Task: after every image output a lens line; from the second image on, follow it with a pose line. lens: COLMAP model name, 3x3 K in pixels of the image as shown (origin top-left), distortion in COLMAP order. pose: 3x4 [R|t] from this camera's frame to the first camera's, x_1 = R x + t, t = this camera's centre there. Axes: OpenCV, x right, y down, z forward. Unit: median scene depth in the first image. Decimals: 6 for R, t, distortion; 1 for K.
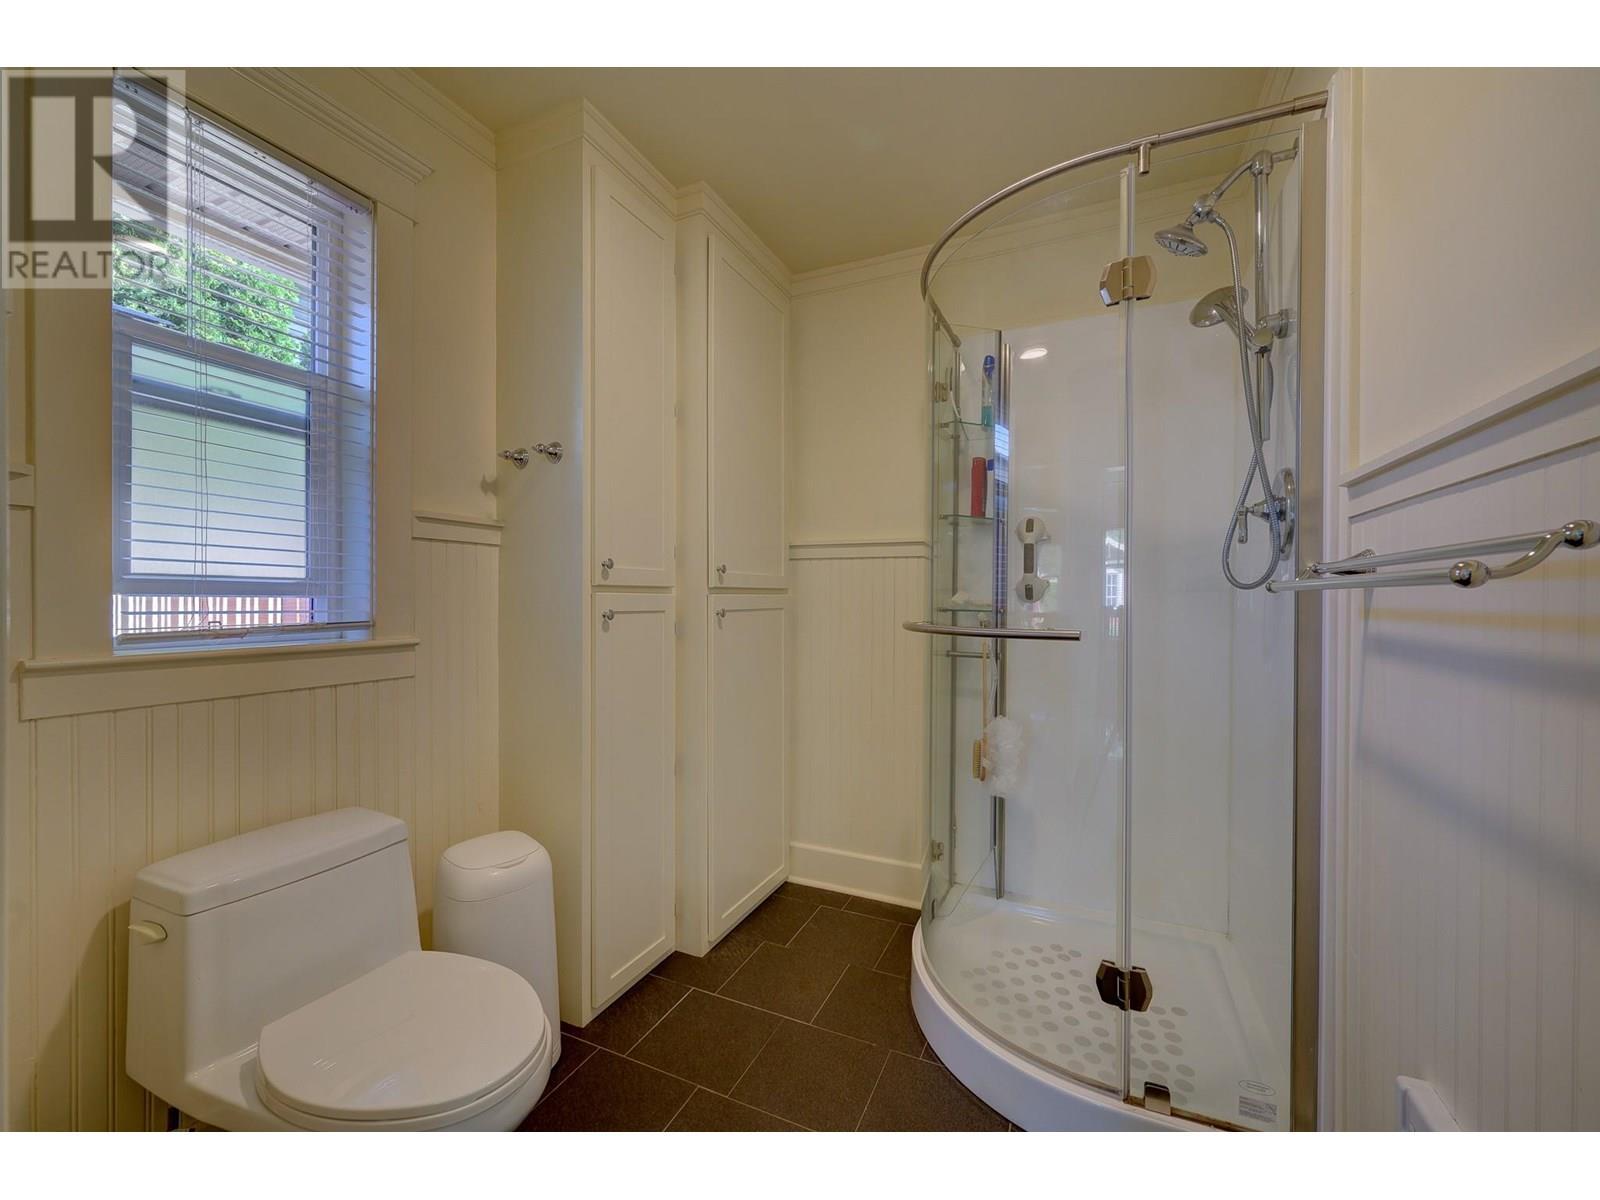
lens RADIAL K [[629.8, 0, 806.1], [0, 629.8, 603.5], [0, 0, 1]] dist [-0.000717, 0.000511]
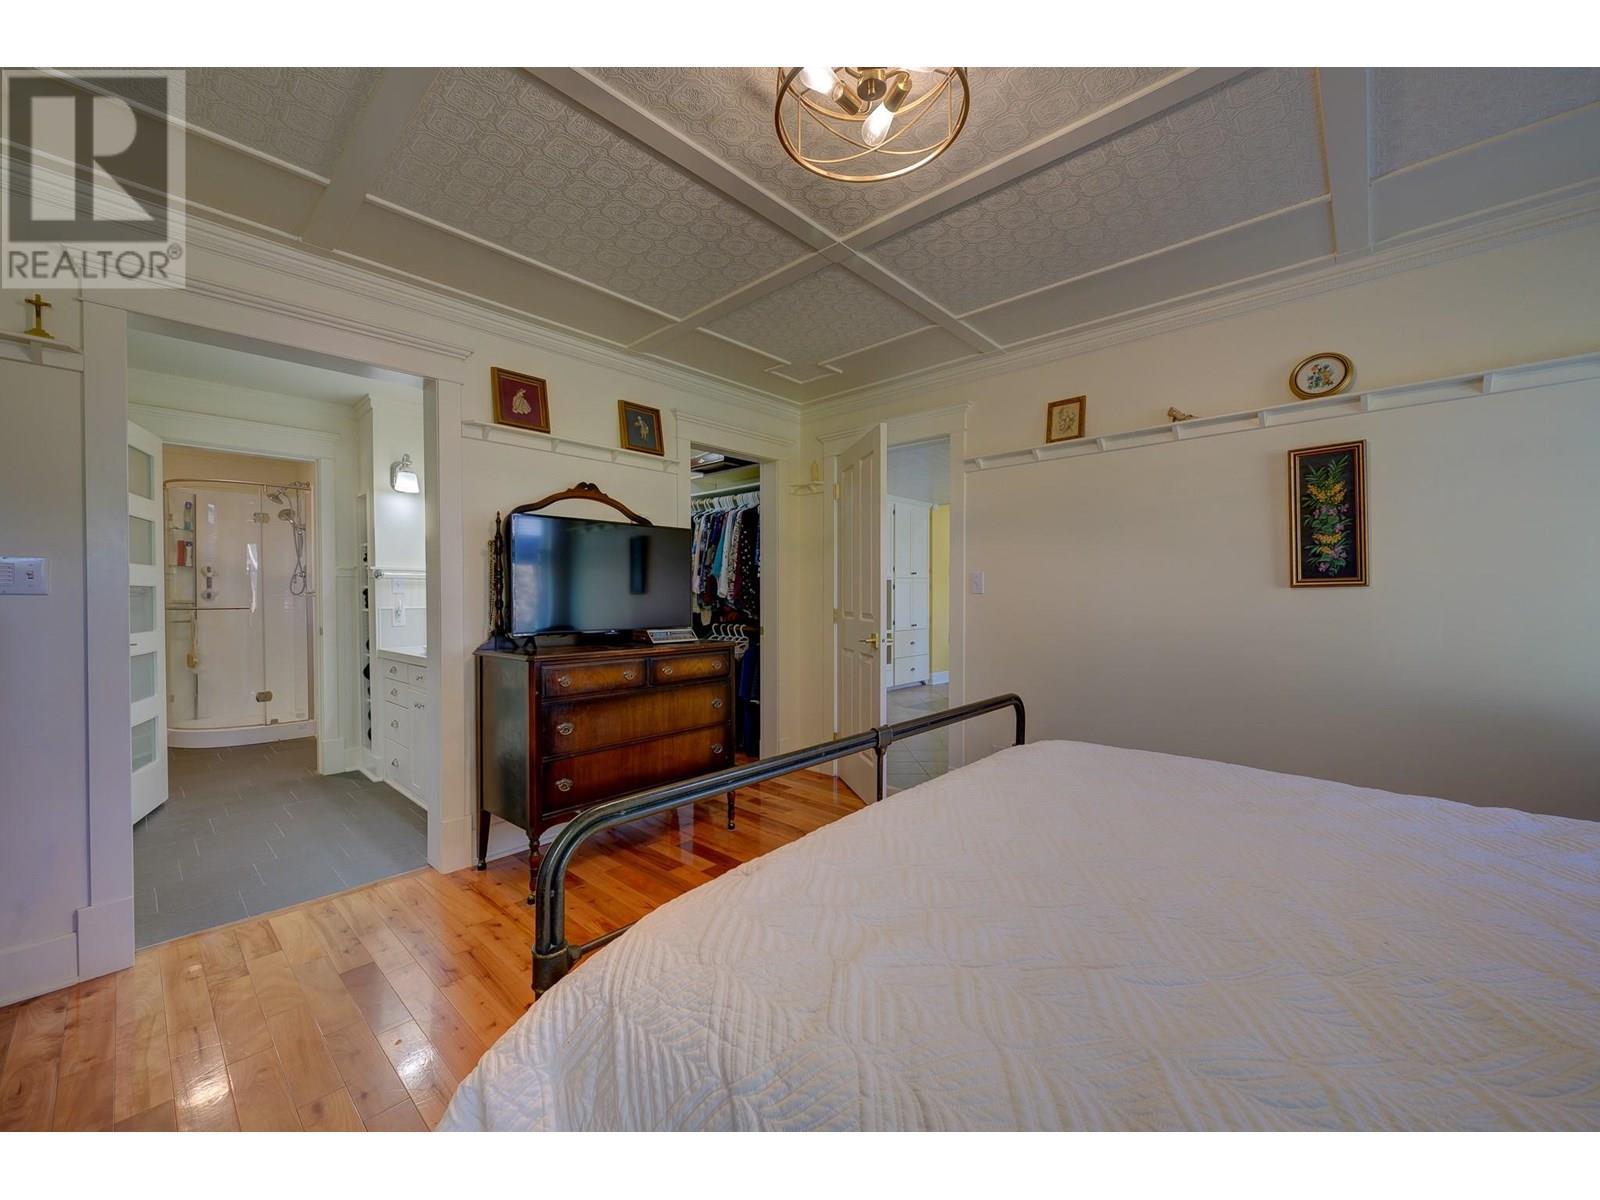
lens RADIAL K [[629.8, 0, 806.1], [0, 629.8, 603.5], [0, 0, 1]] dist [-0.000717, 0.000511]
pose [[0.309502, -0.026957, 0.950517, -1.339462], [0.005085, 0.999631, 0.026694, -0.042519], [-0.950885, -0.003429, 0.309525, -2.118464]]
